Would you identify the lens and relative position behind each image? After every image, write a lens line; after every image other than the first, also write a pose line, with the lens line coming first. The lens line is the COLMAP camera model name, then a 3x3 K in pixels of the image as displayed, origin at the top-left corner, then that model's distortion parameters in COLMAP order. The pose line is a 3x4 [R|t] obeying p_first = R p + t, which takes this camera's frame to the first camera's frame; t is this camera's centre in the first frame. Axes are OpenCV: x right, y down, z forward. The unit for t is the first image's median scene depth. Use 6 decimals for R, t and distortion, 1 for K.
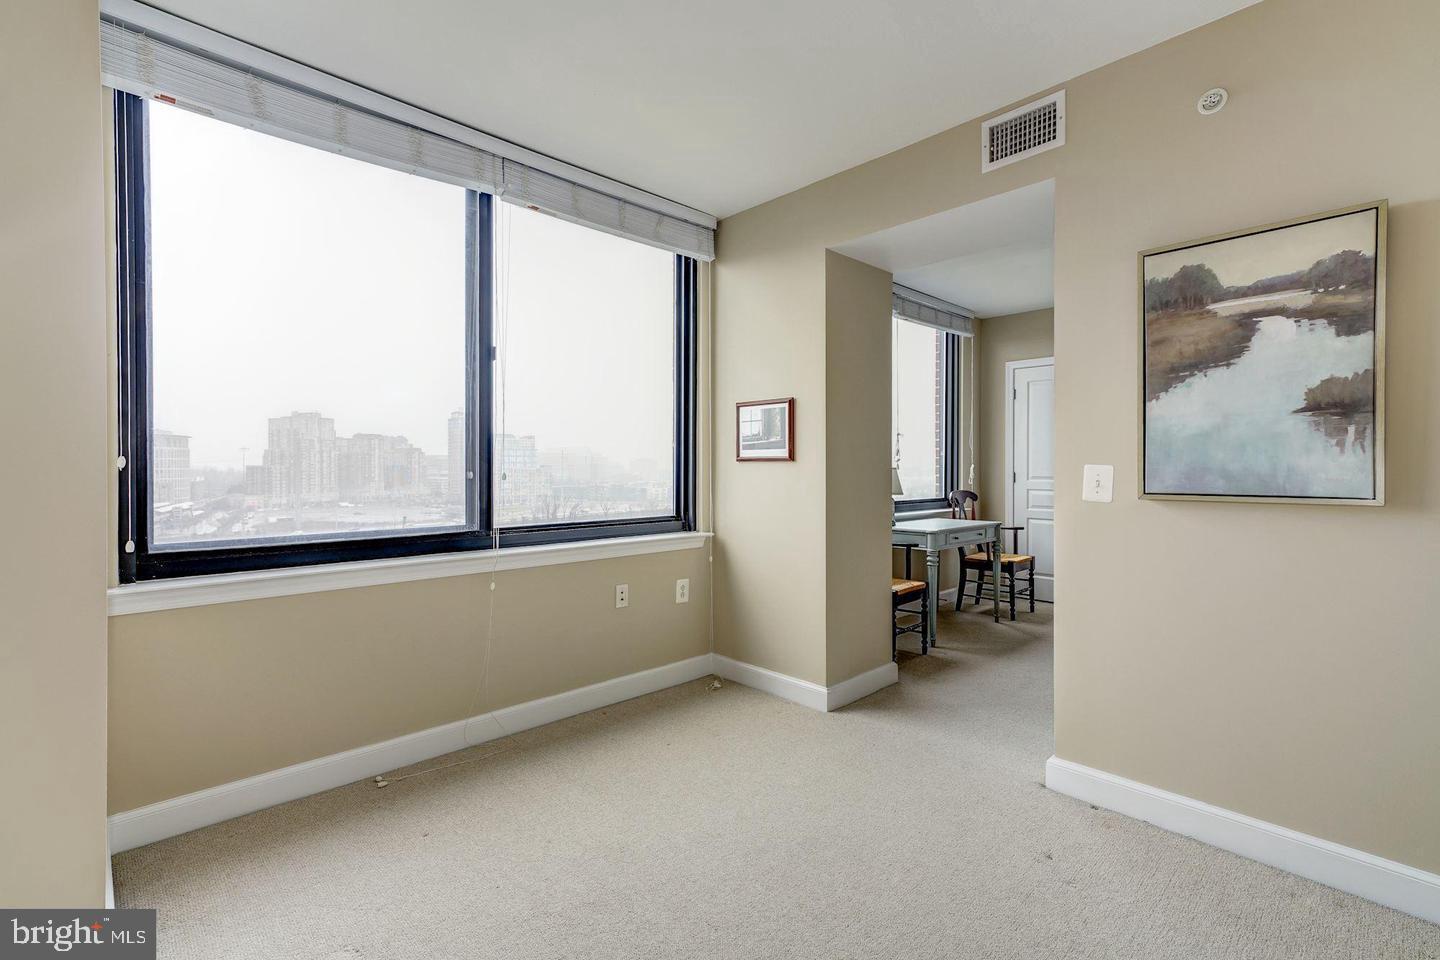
lens RADIAL K [[636.8, 0, 699.8], [0, 636.8, 480.5], [0, 0, 1]] dist [0.017896, 0.000125]
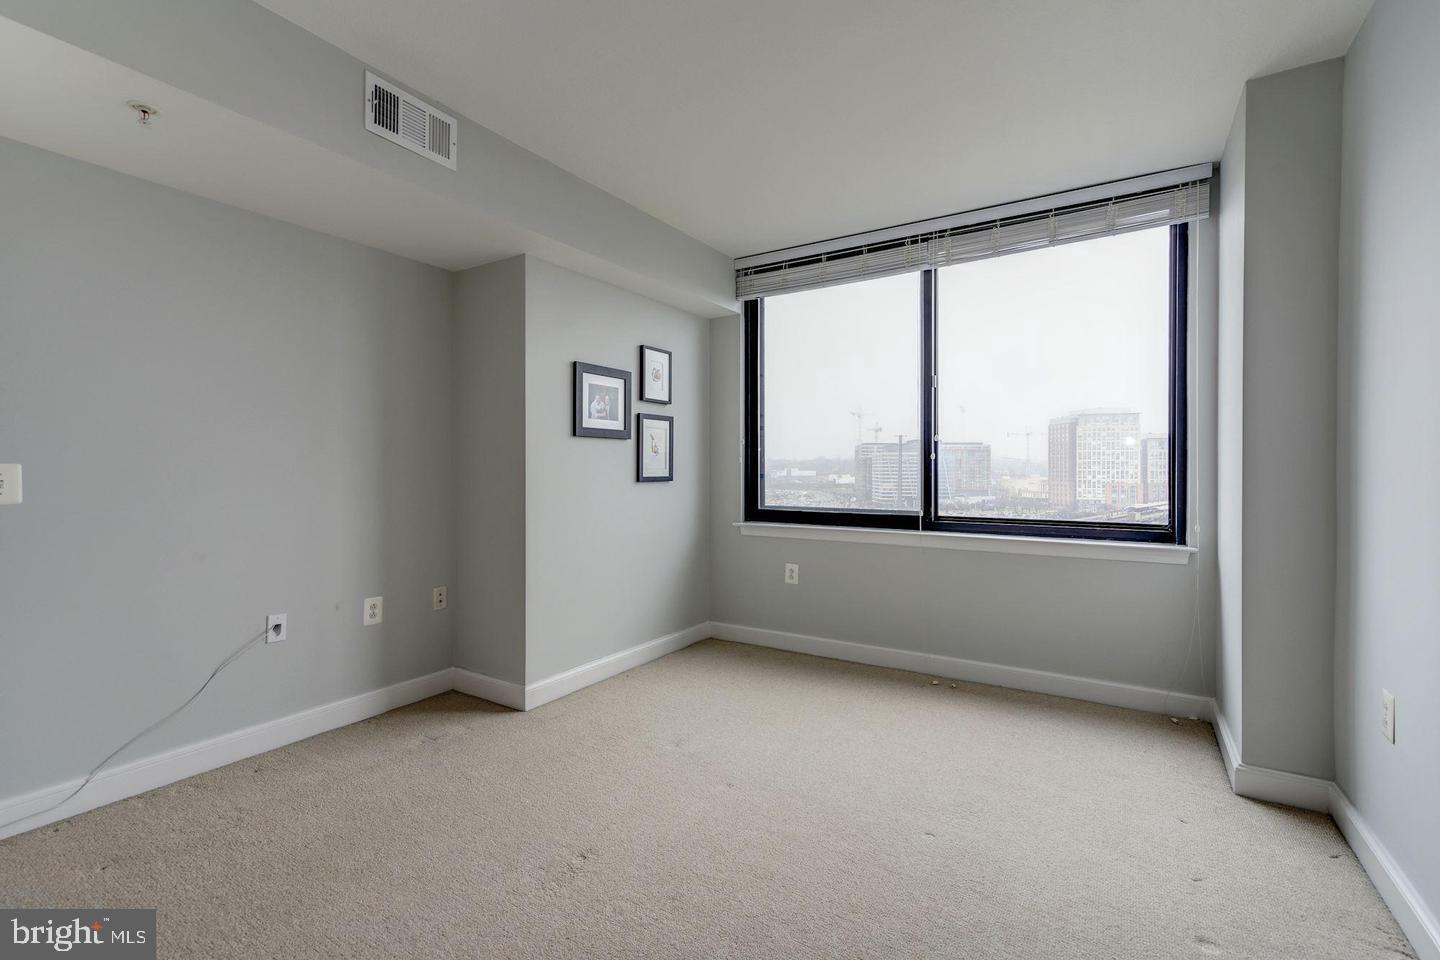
lens RADIAL K [[651.2, 0, 713.0], [0, 651.2, 473.5], [0, 0, 1]] dist [0.001037, 0.000216]
pose [[0.261341, 0.011347, -0.965180, 0.666346], [-0.020364, 0.999773, 0.006240, -0.007211], [0.965032, 0.018024, 0.261513, 0.168554]]
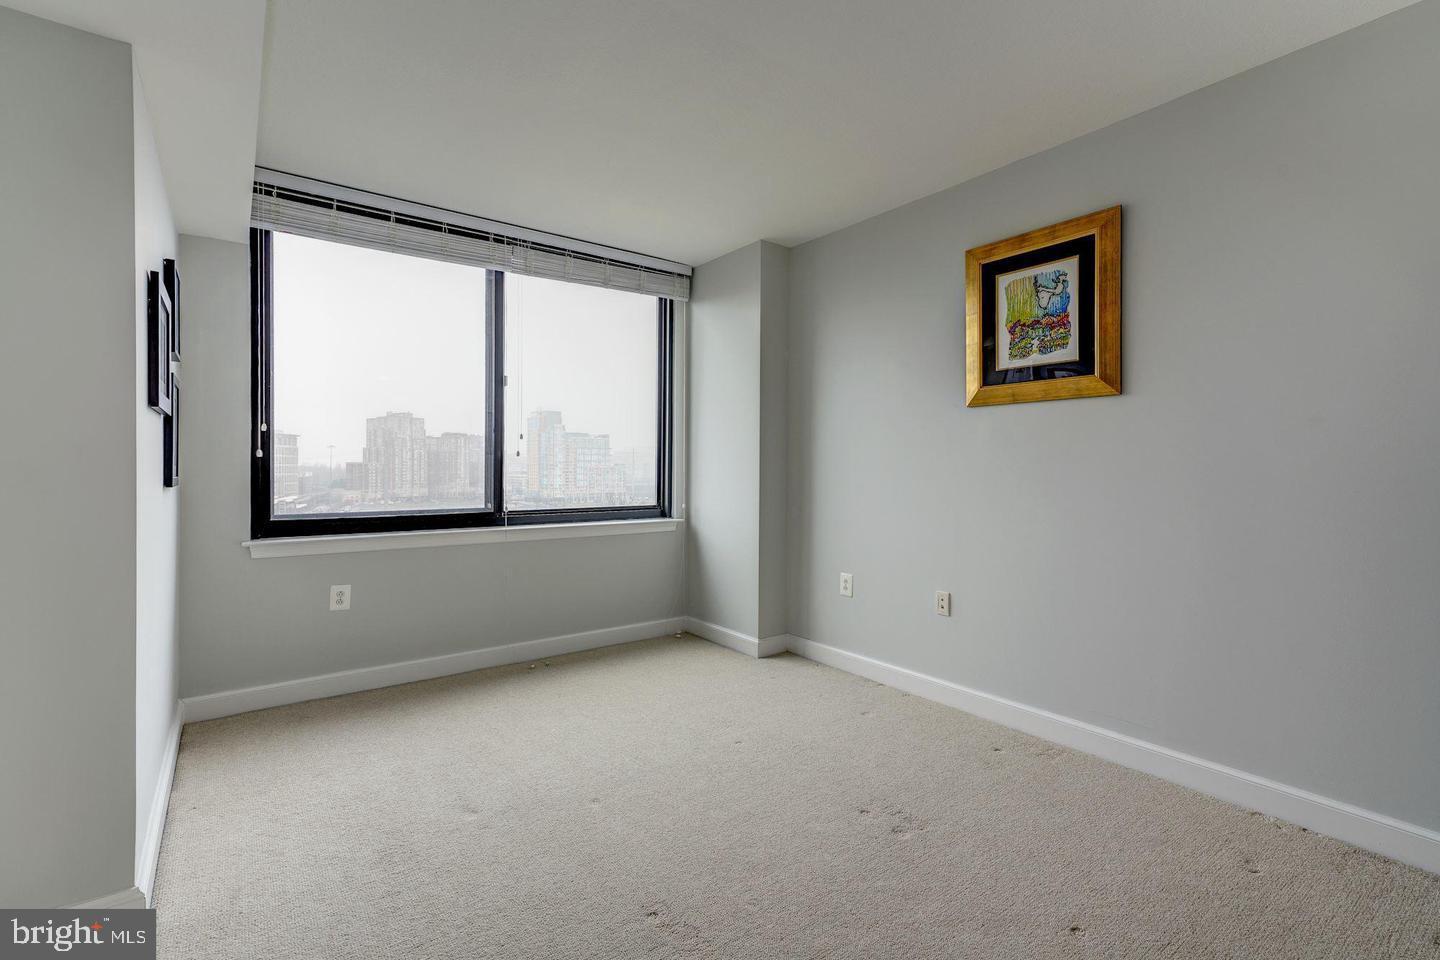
lens RADIAL K [[640.1, 0, 720.0], [0, 640.1, 480.0], [0, 0, 1]] dist [0.002380, 0.000523]
pose [[0.996101, 0.008020, -0.087850, 0.200226], [-0.007976, 0.999968, 0.000854, 0.004145], [0.087854, -0.000150, 0.996133, -0.244103]]
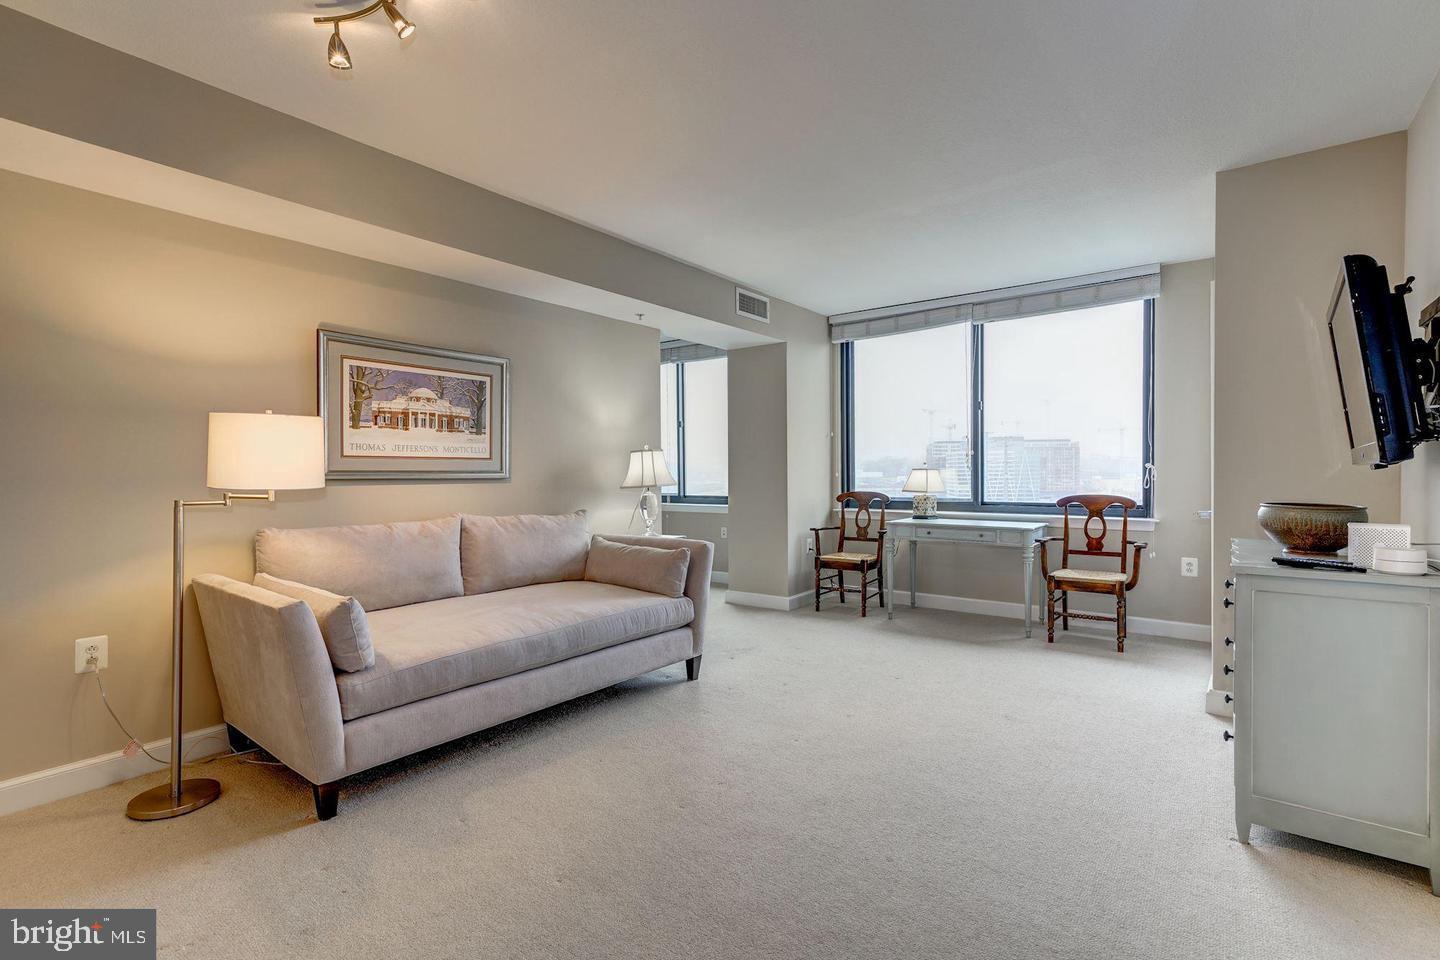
lens RADIAL K [[683.6, 0, 720.0], [0, 683.6, 480.0], [0, 0, 1]] dist [0.012017, 0.008351]
pose [[0.184236, 0.016200, -0.982749, 1.151770], [-0.012599, 0.999821, 0.014120, -0.001573], [0.982801, 0.009780, 0.184407, -0.072384]]
